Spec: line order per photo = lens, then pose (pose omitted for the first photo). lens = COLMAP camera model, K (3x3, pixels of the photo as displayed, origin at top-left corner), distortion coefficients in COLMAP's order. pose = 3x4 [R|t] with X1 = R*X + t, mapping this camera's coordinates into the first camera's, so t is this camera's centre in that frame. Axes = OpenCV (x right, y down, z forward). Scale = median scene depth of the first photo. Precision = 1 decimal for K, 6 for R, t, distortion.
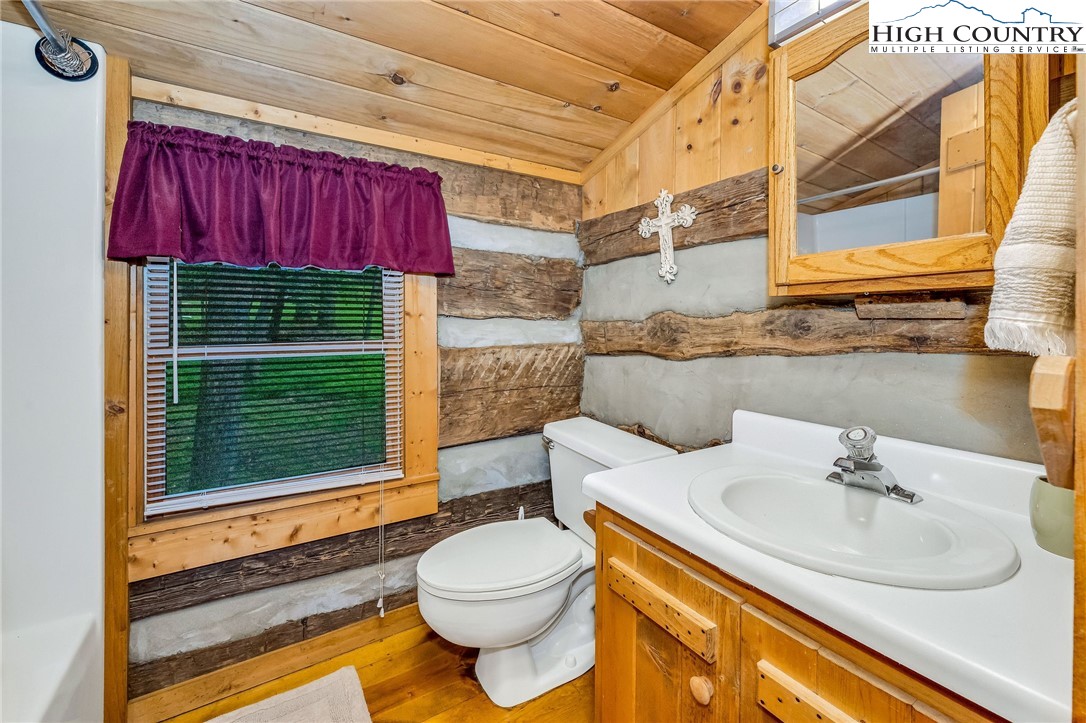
lens RADIAL K [[441.3, 0, 534.3], [0, 441.3, 326.8], [0, 0, 1]] dist [-0.003837, 0.000989]
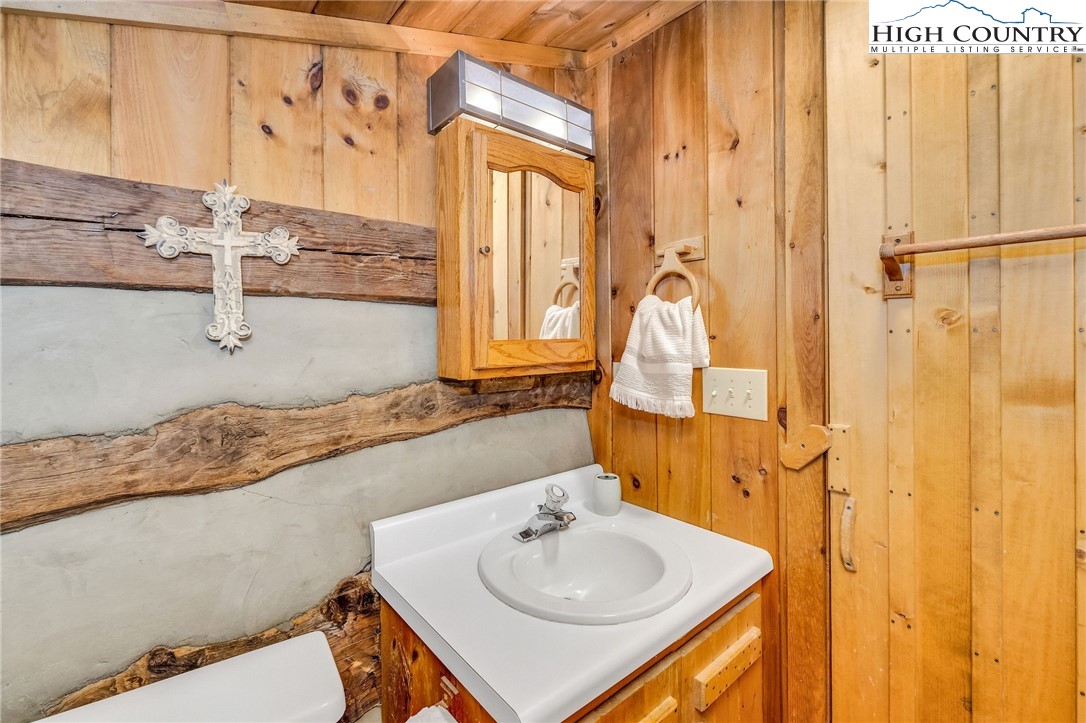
lens RADIAL K [[455.9, 0, 536.4], [0, 455.9, 340.8], [0, 0, 1]] dist [0.005247, -0.001178]
pose [[-0.120697, -0.005288, 0.992675, -0.331579], [0.015121, 0.999860, 0.007164, -0.120572], [-0.992574, 0.015875, -0.120600, 0.740597]]
